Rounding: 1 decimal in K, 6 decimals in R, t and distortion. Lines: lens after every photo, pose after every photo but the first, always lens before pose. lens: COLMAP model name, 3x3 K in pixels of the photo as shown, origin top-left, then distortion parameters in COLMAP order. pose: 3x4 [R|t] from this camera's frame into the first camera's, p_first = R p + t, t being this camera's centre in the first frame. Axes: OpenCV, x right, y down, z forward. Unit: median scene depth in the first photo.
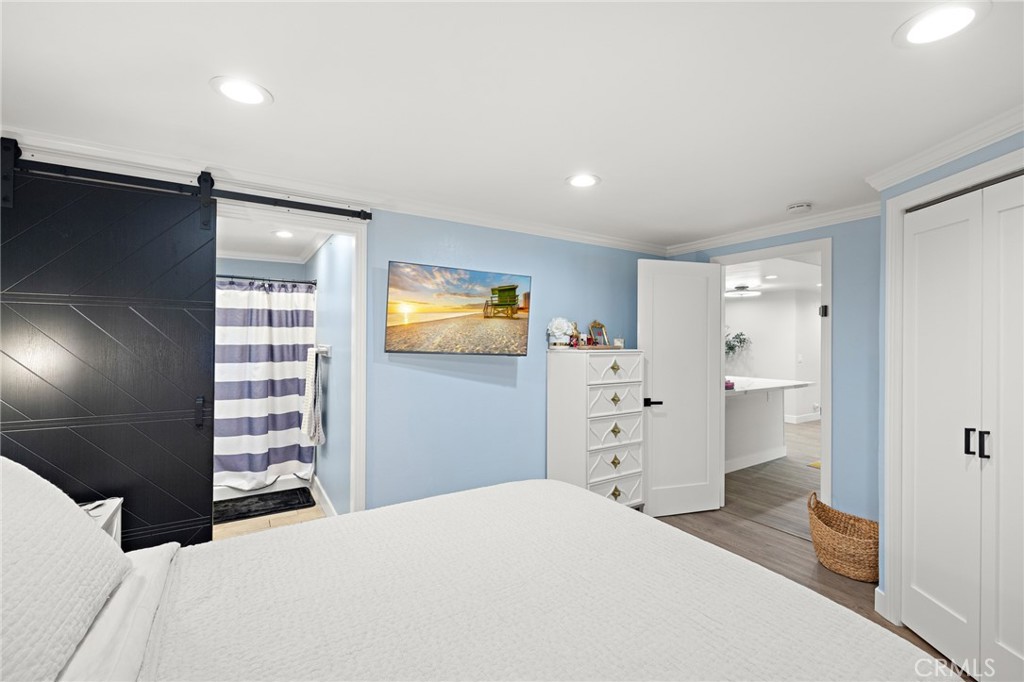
lens RADIAL K [[427.1, 0, 507.3], [0, 427.1, 335.8], [0, 0, 1]] dist [0.001385, -0.000031]
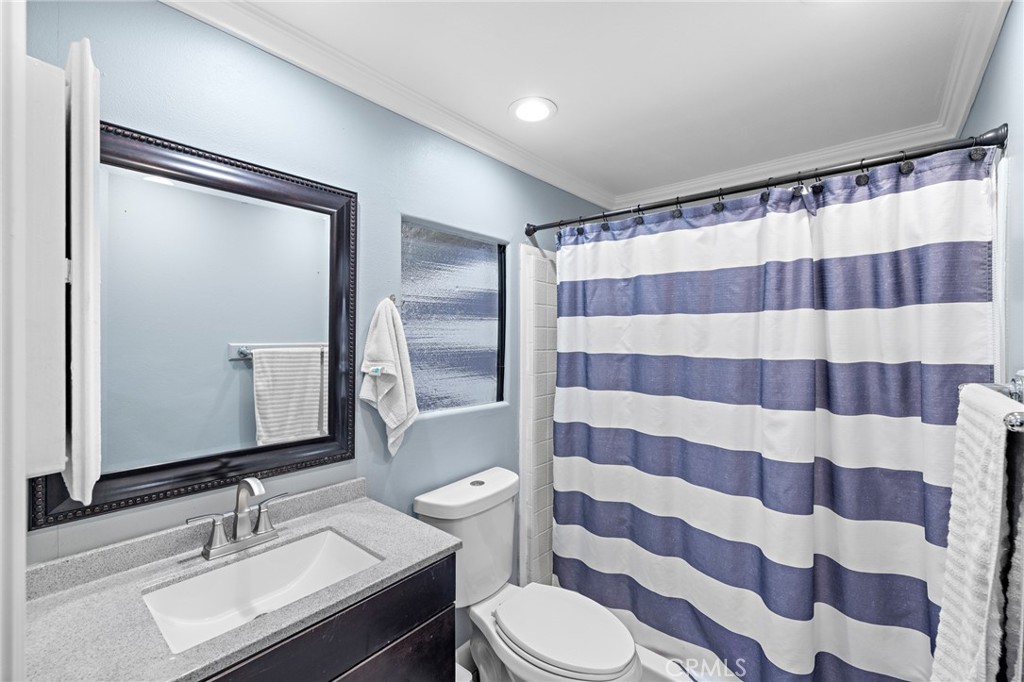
lens RADIAL K [[427.1, 0, 507.3], [0, 427.1, 335.8], [0, 0, 1]] dist [0.001385, -0.000031]
pose [[0.301533, -0.001751, -0.953454, -0.298106], [0.005138, 0.999987, -0.000212, -0.000633], [0.953442, -0.004835, 0.301538, 0.647554]]
